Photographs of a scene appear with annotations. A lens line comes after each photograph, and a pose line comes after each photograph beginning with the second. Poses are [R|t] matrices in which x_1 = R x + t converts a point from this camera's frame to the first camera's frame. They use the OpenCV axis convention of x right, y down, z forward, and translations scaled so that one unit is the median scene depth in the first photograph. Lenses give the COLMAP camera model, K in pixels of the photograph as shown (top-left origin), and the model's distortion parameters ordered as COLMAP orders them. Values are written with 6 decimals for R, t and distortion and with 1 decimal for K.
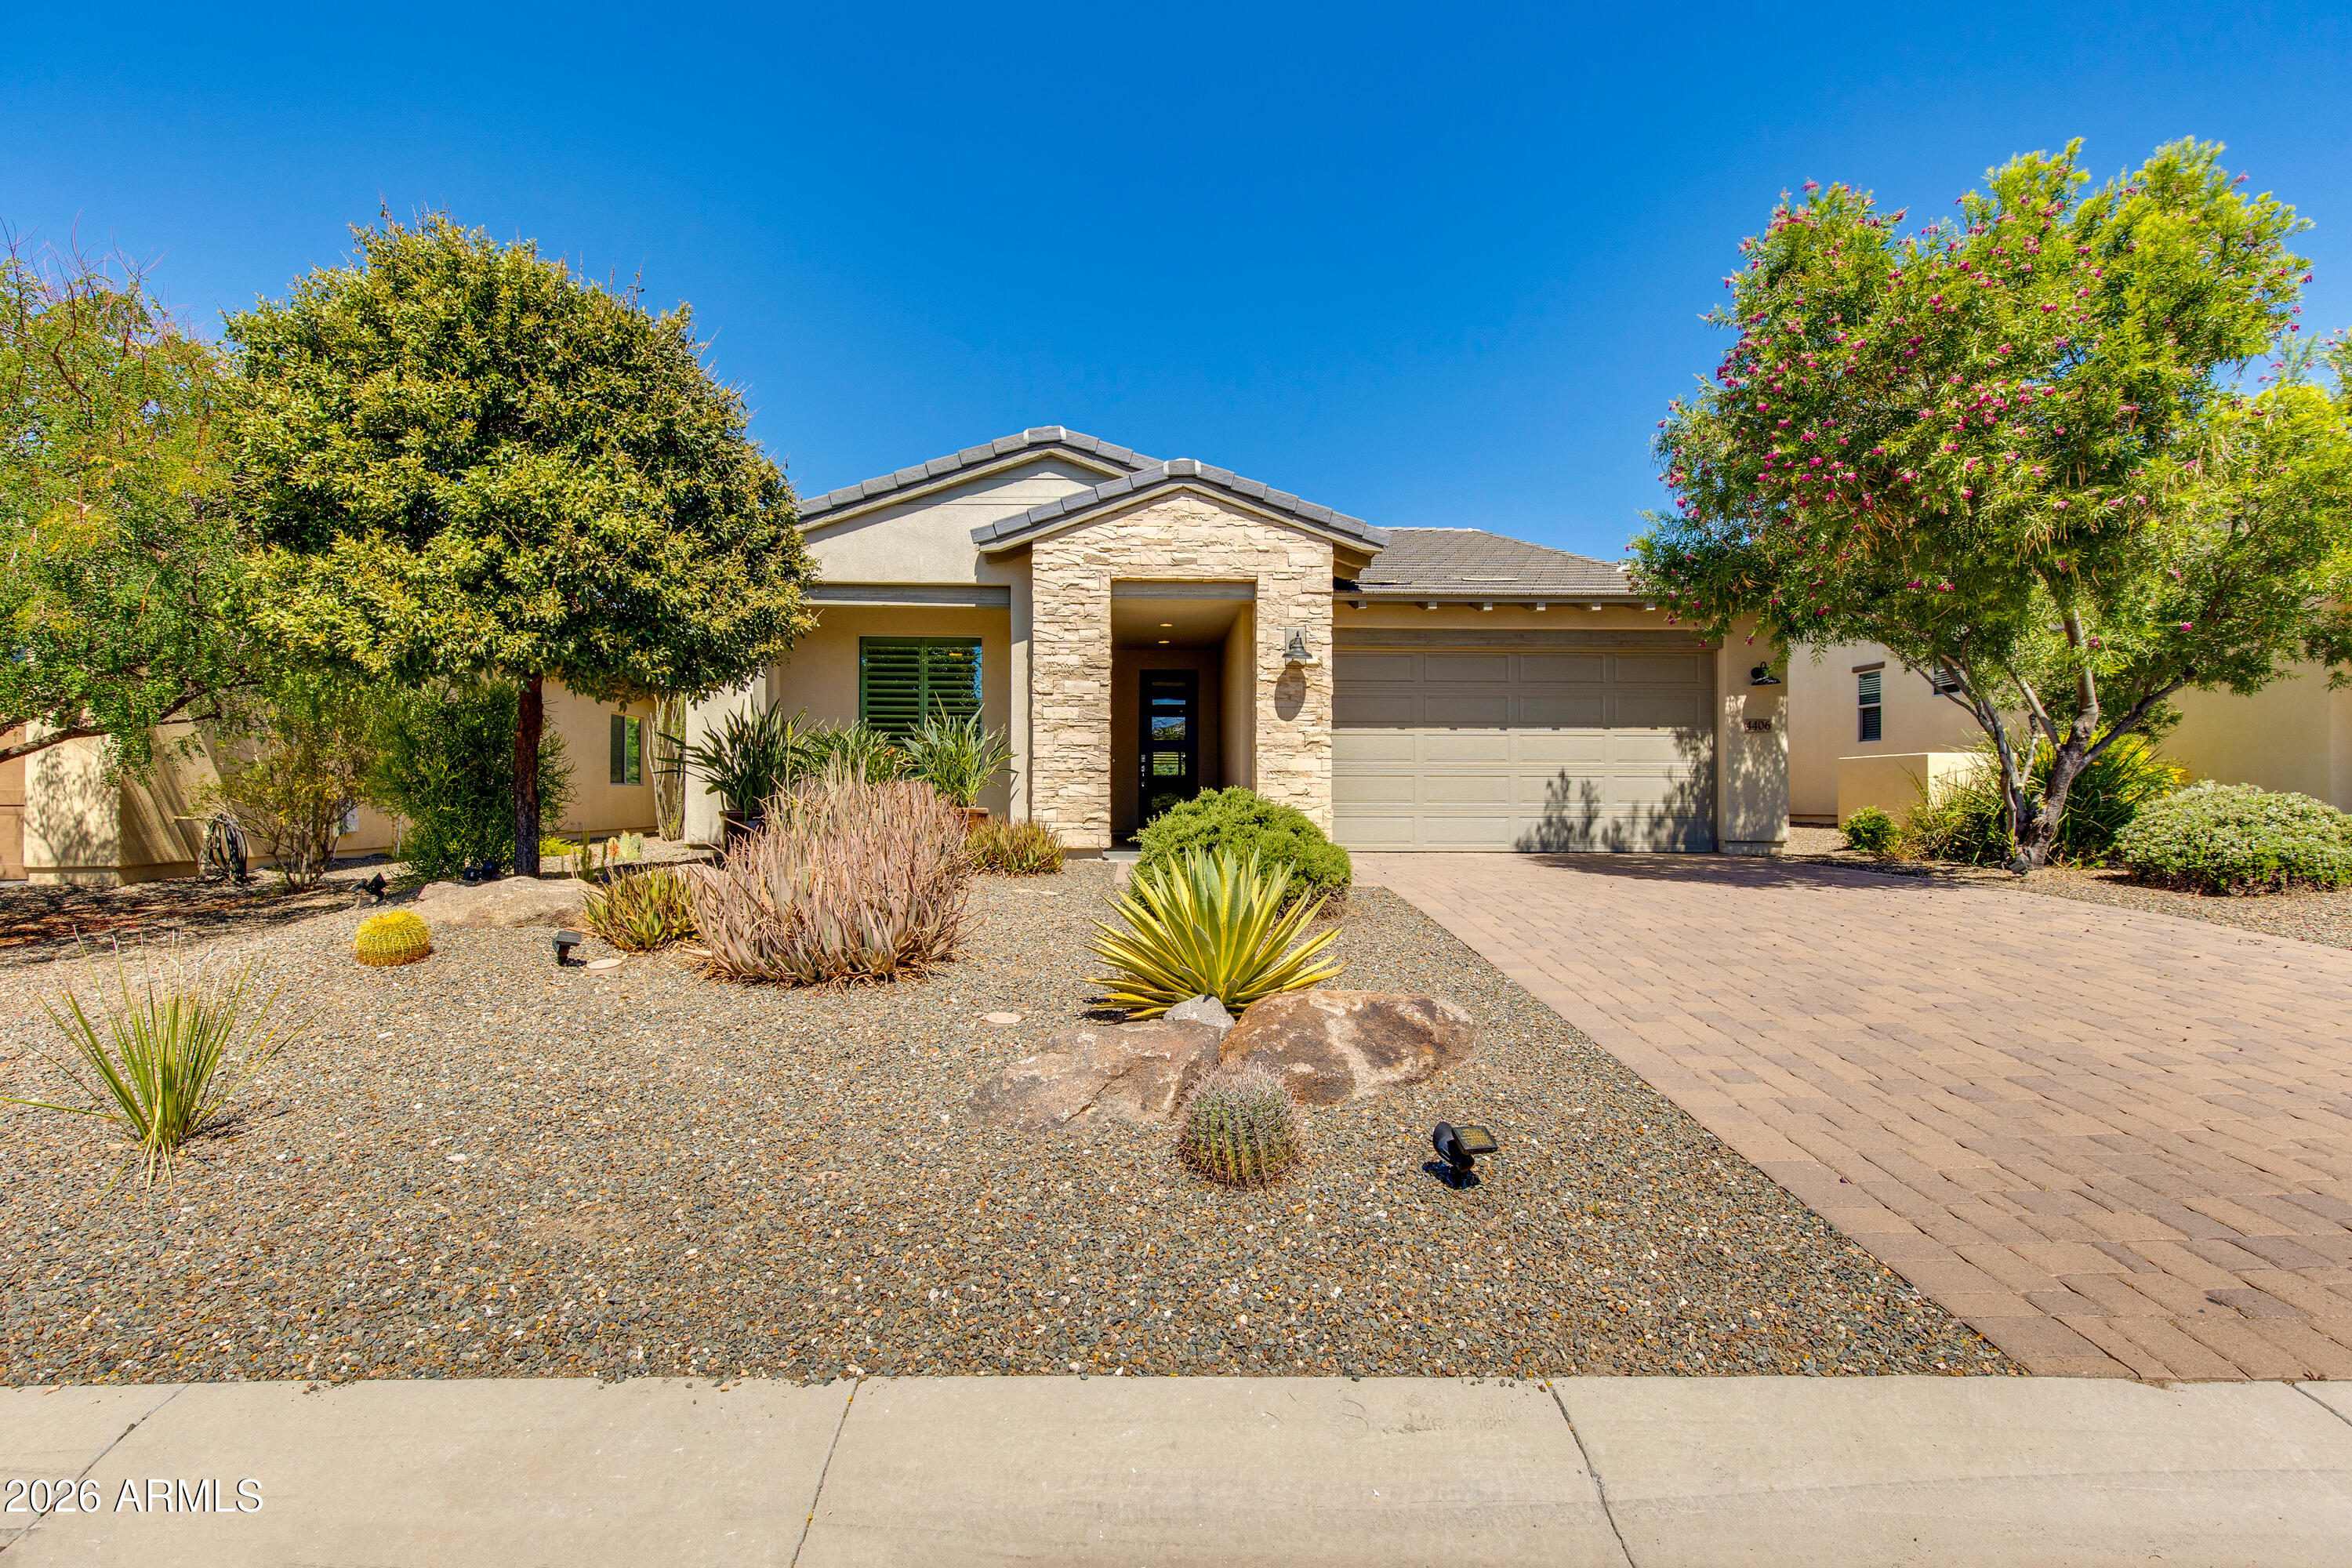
lens RADIAL K [[1080.5, 0, 1176.0], [0, 1080.5, 784.0], [0, 0, 1]] dist [0.001259, 0.000344]
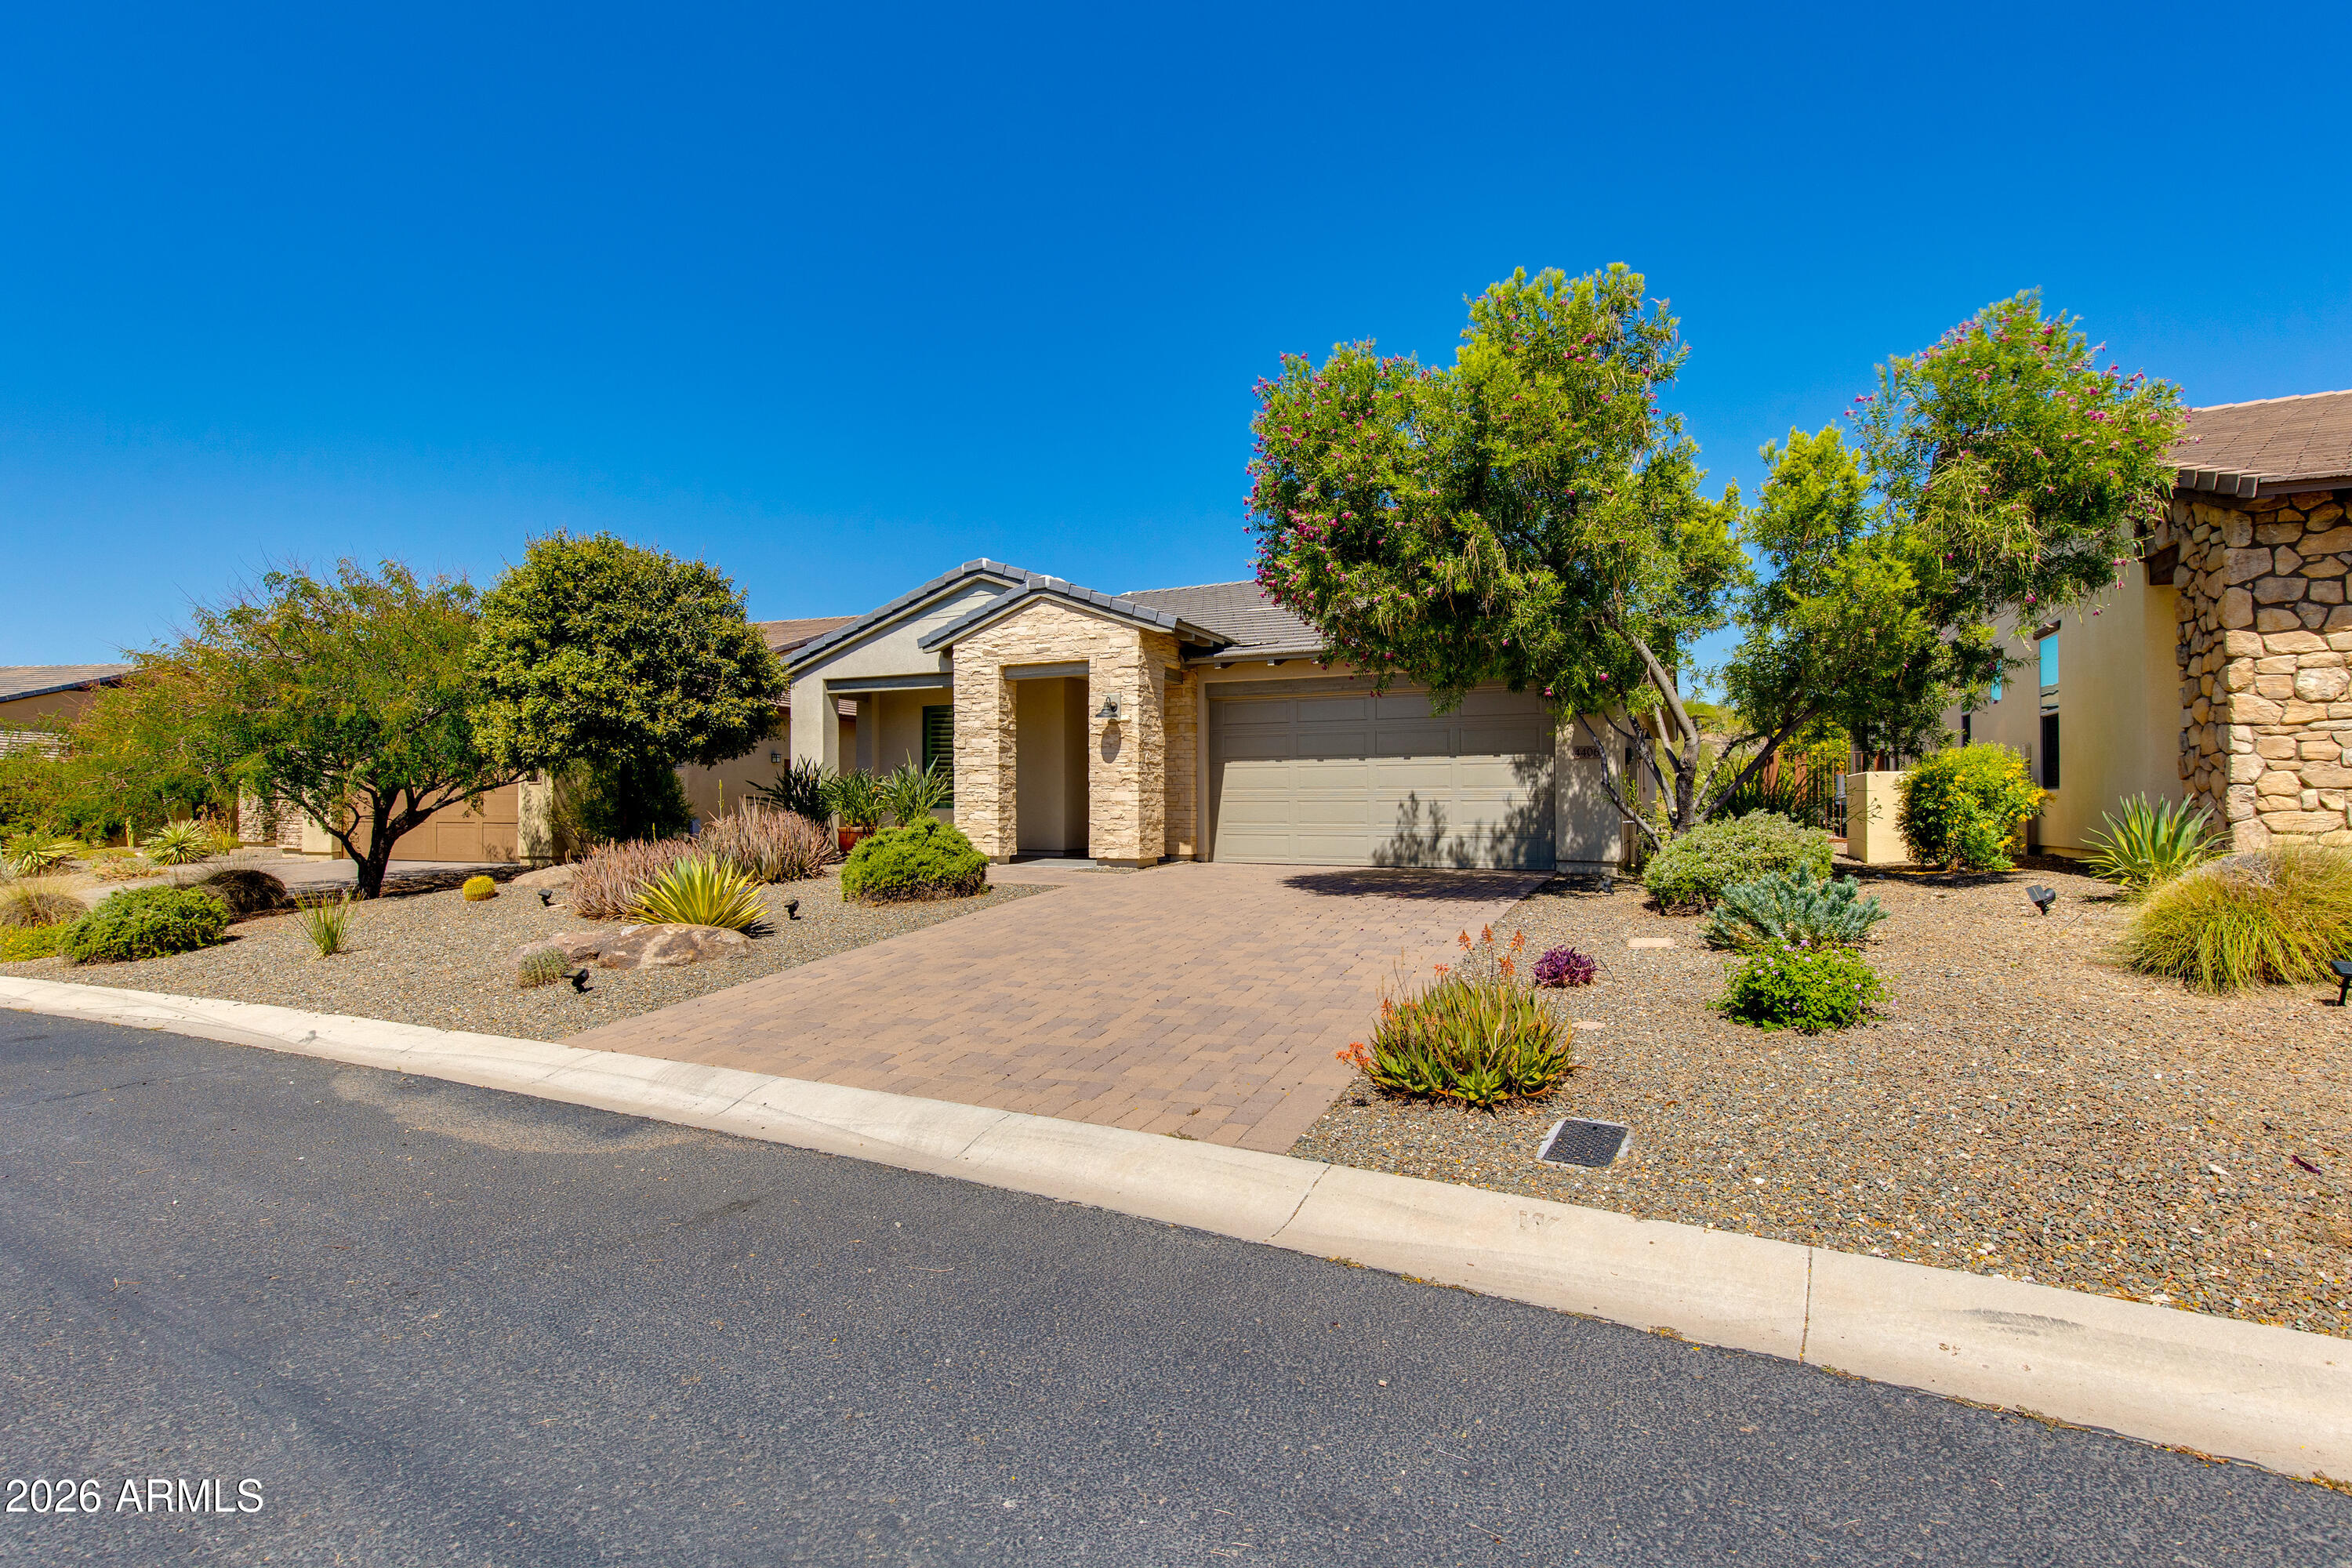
lens RADIAL K [[1118.4, 0, 1144.7], [0, 1118.4, 765.0], [0, 0, 1]] dist [0.006937, 0.000324]
pose [[0.883981, -0.021286, -0.467038, 0.842251], [0.007968, 0.999504, -0.030472, -0.015992], [0.467455, 0.023215, 0.883712, -0.210278]]
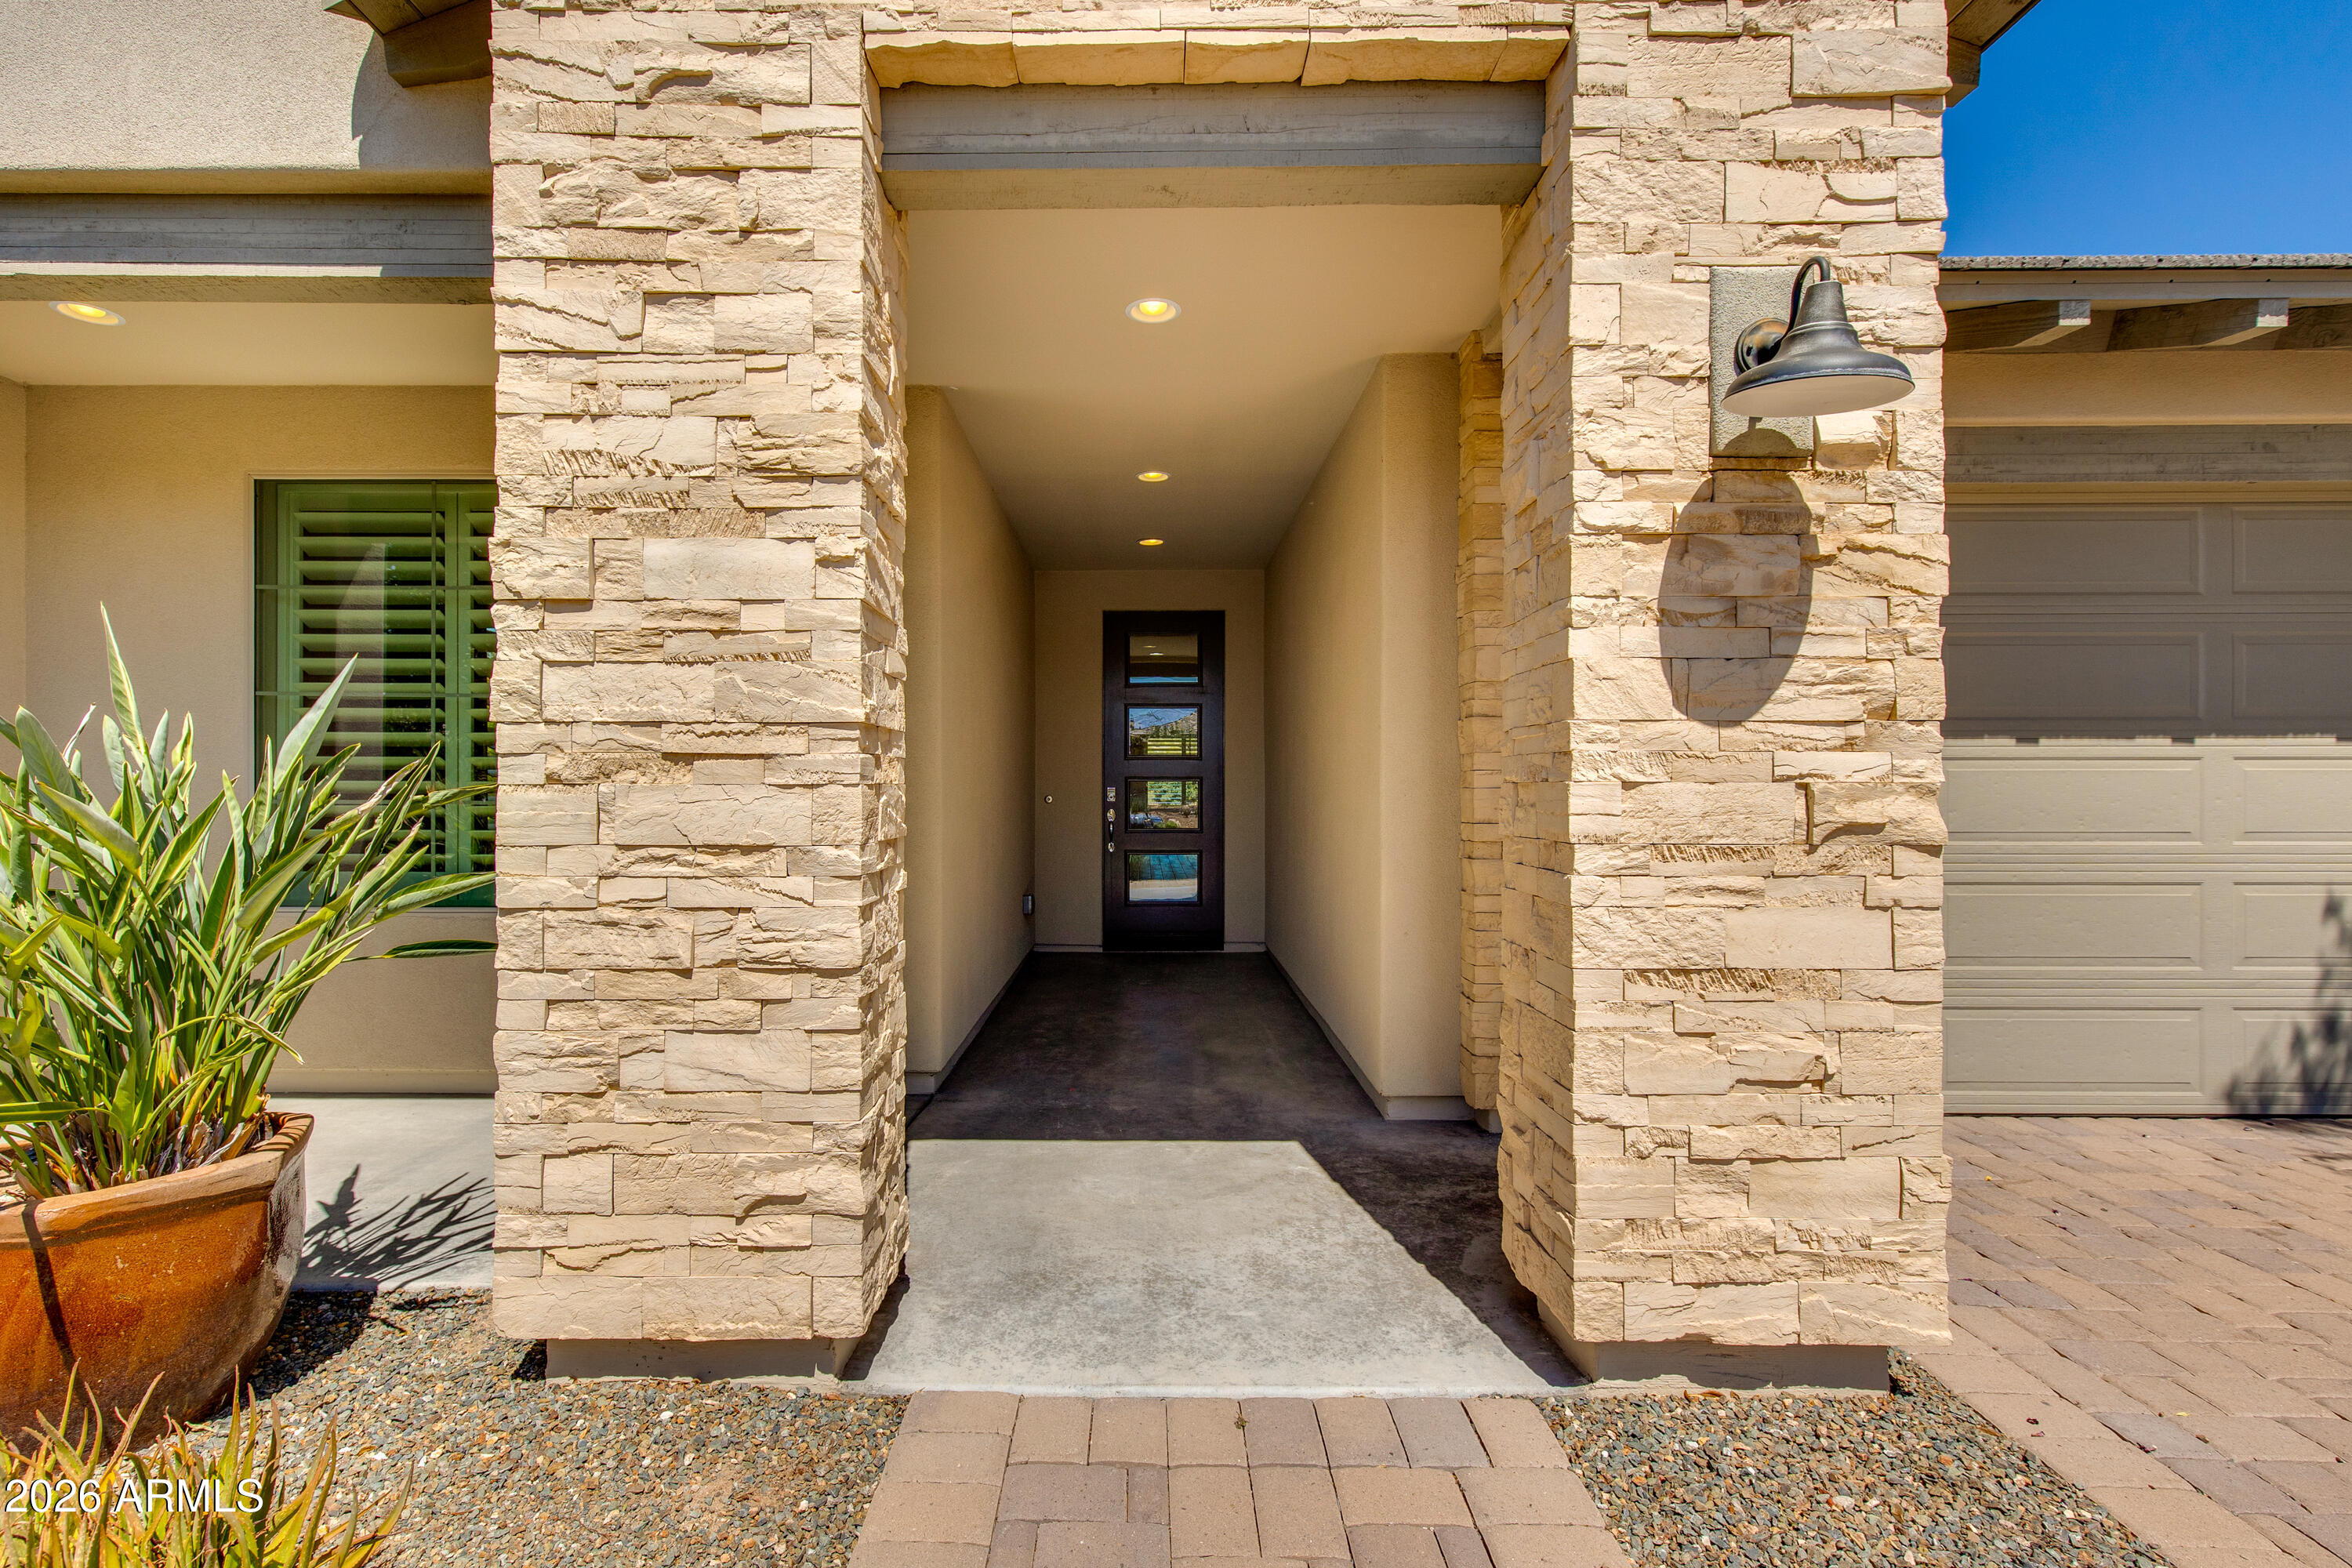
lens RADIAL K [[1118.4, 0, 1144.7], [0, 1118.4, 765.0], [0, 0, 1]] dist [0.006937, 0.000324]
pose [[0.999527, -0.004503, -0.030438, -0.000295], [0.004194, 0.999939, -0.010216, -0.053052], [0.030482, 0.010084, 0.999484, 0.843177]]
